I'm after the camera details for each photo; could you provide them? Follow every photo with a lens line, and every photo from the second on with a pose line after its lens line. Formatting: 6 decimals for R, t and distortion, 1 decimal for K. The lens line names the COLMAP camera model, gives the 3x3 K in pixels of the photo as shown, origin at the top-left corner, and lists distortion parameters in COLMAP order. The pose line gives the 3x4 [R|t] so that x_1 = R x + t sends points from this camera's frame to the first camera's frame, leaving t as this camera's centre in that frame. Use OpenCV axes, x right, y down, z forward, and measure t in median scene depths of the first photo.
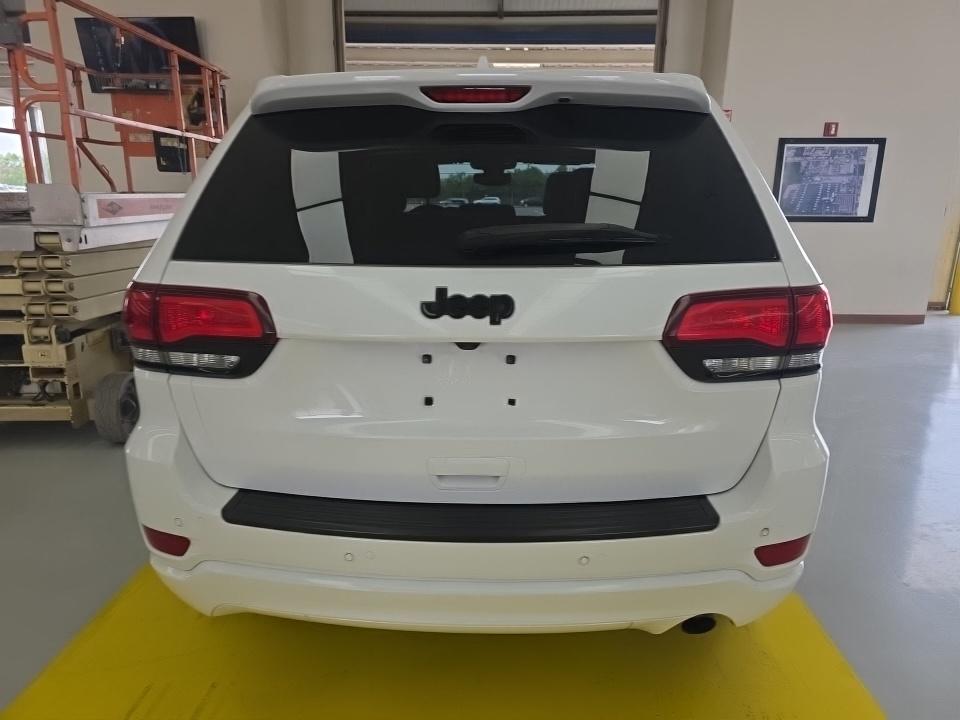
lens RADIAL K [[690.0, 0, 480.0], [0, 690.0, 360.0], [0, 0, 1]] dist [0.059011, -0.023912]
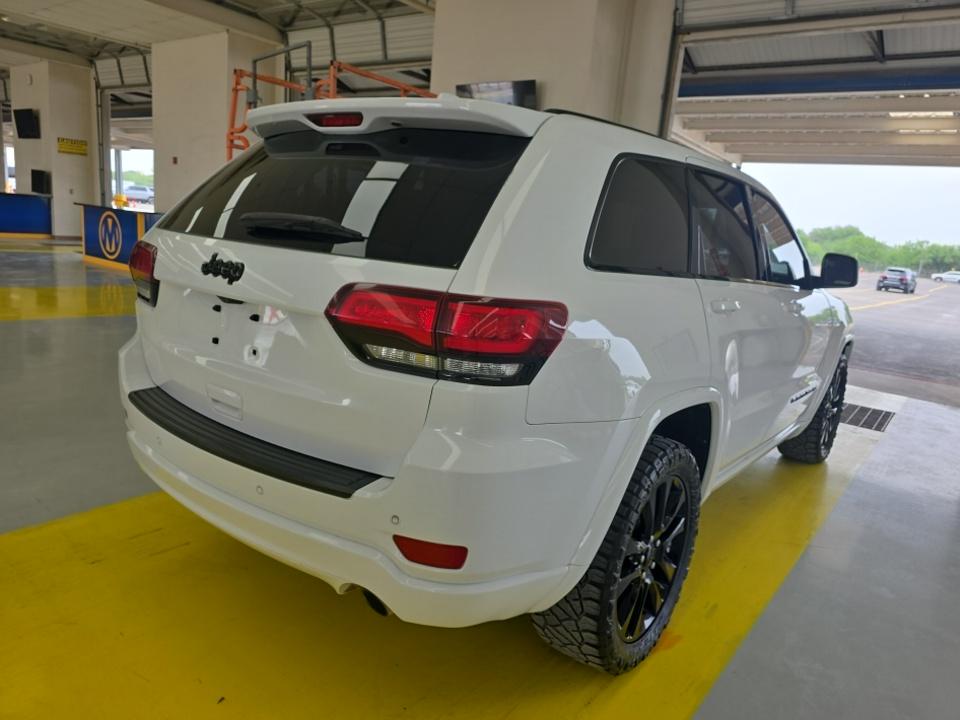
lens RADIAL K [[708.9, 0, 480.0], [0, 708.9, 360.0], [0, 0, 1]] dist [0.006179, 0.002656]
pose [[0.798450, 0.180299, -0.574430, 1.066801], [-0.225703, 0.974164, -0.007959, -0.007157], [0.558154, 0.136006, 0.818515, 0.163464]]
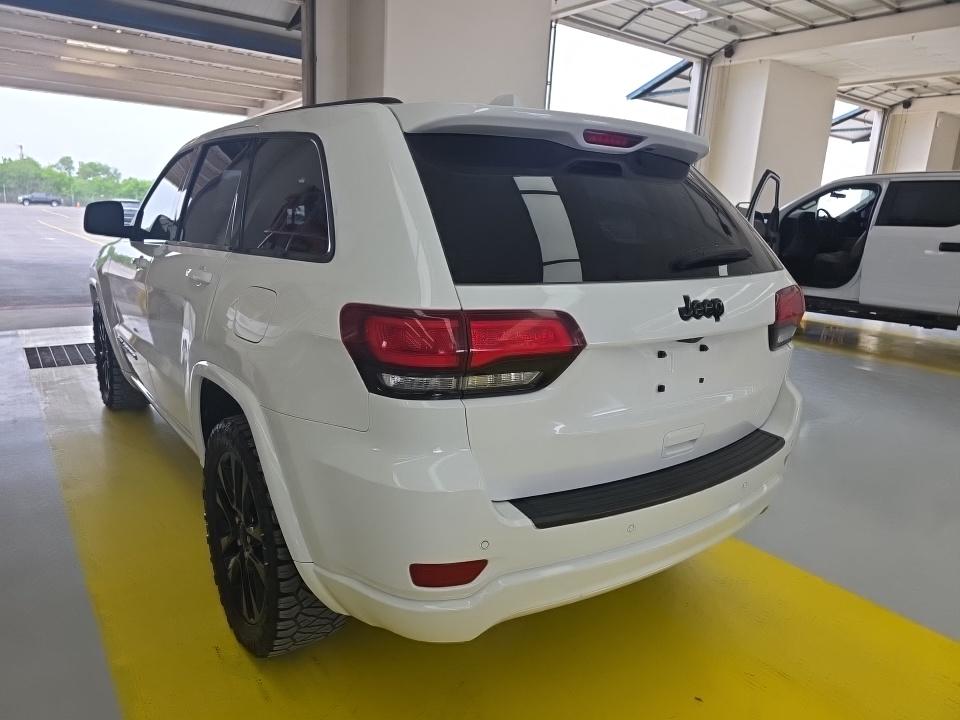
lens RADIAL K [[690.0, 0, 480.0], [0, 690.0, 360.0], [0, 0, 1]] dist [0.059011, -0.023912]
pose [[0.773161, -0.111042, 0.624413, -1.045125], [0.114688, 0.992801, 0.034545, -0.067709], [-0.623753, 0.044903, 0.780330, 0.216943]]
